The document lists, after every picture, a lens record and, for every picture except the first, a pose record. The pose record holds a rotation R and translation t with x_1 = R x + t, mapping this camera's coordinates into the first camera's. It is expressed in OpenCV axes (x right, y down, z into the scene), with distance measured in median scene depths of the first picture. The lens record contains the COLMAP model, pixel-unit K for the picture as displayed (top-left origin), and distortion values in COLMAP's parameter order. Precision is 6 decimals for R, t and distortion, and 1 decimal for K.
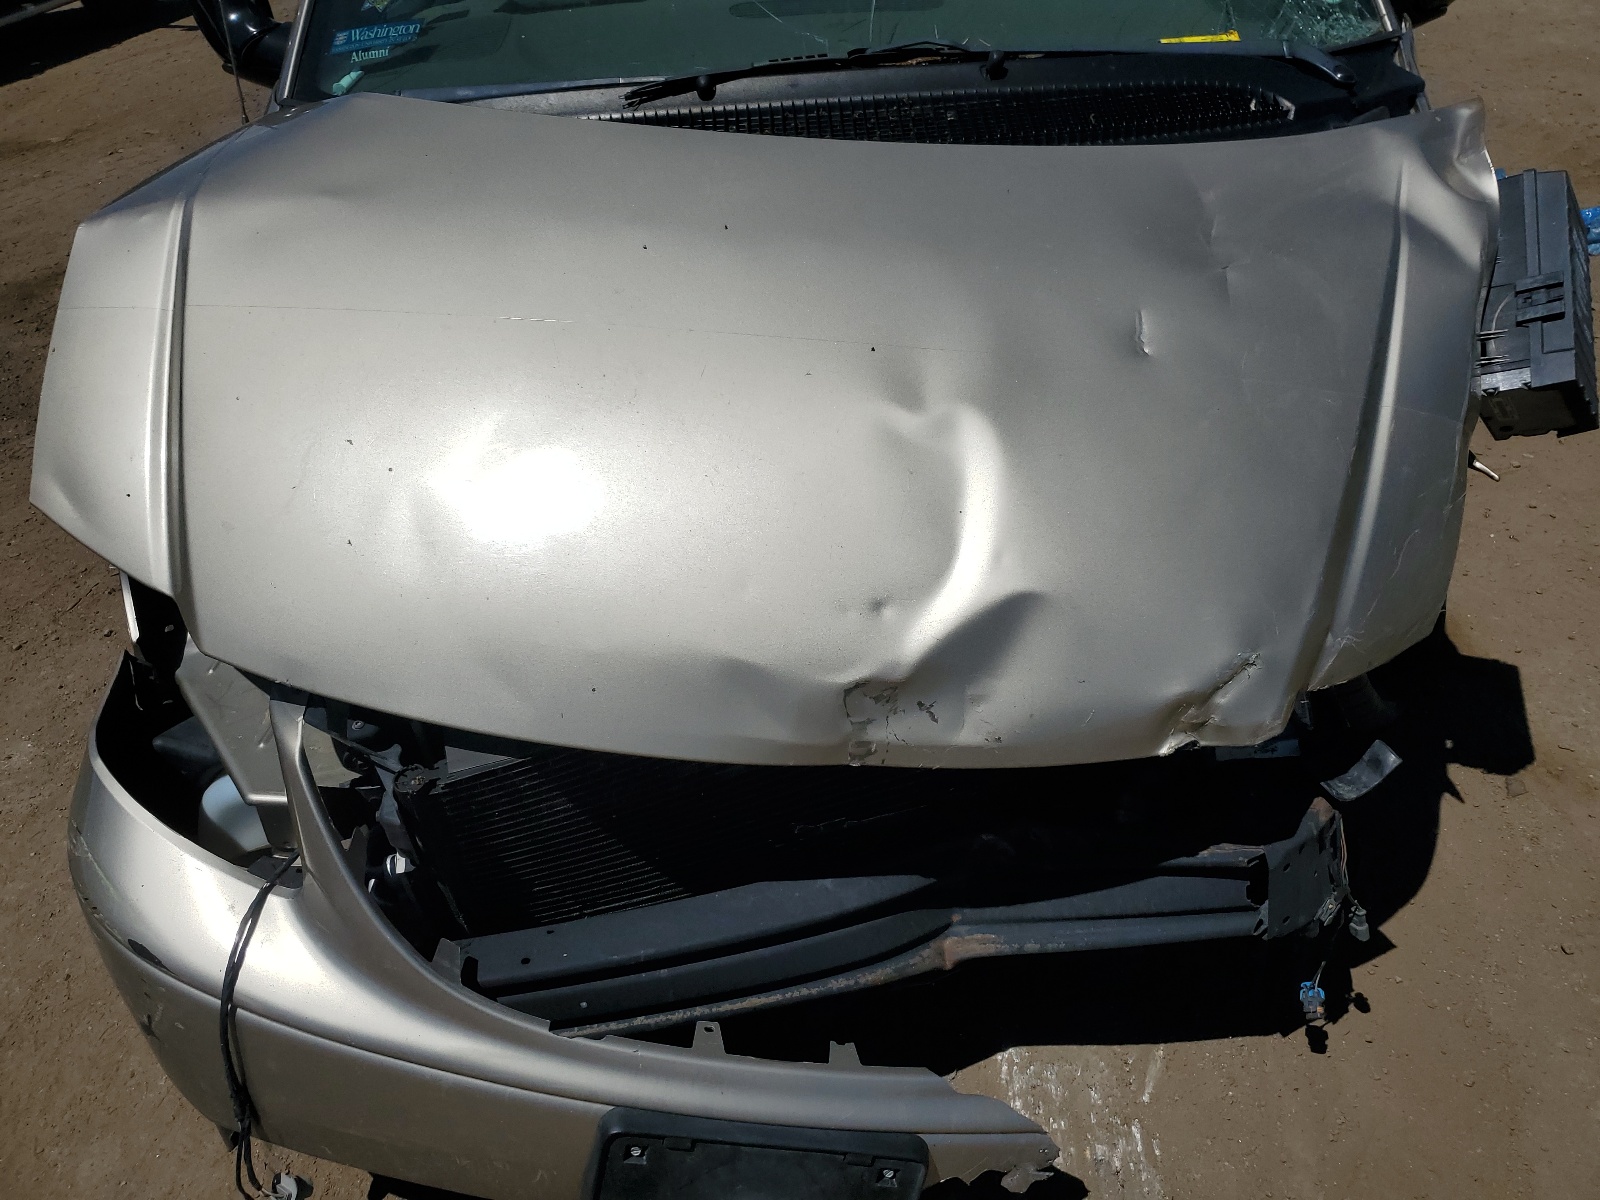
lens RADIAL K [[1262.2, 0, 817.3], [0, 1262.2, 597.2], [0, 0, 1]] dist [-0.036609, 0.061139]
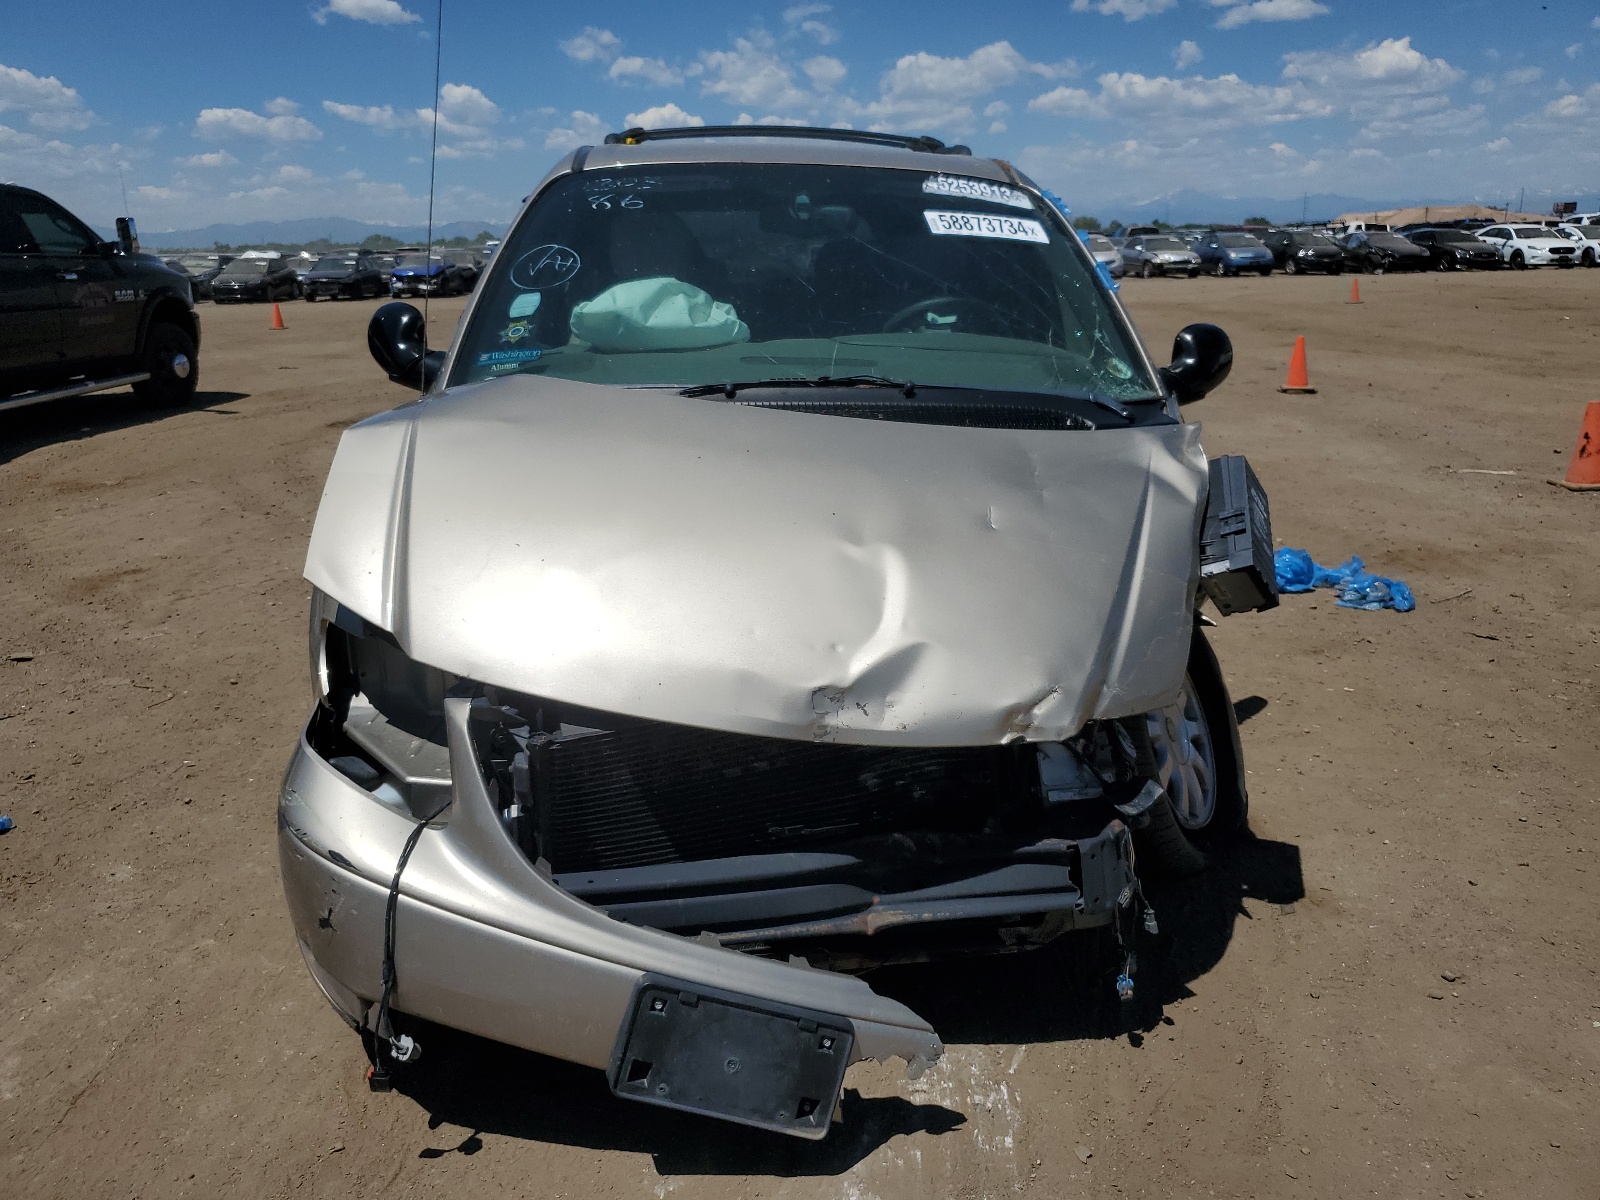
lens RADIAL K [[1262.2, 0, 817.3], [0, 1262.2, 597.2], [0, 0, 1]] dist [-0.036609, 0.061139]
pose [[0.997187, 0.052611, 0.053396, -0.055439], [-0.032866, 0.947063, -0.319361, 0.401903], [-0.067371, 0.316708, 0.946128, -0.501169]]
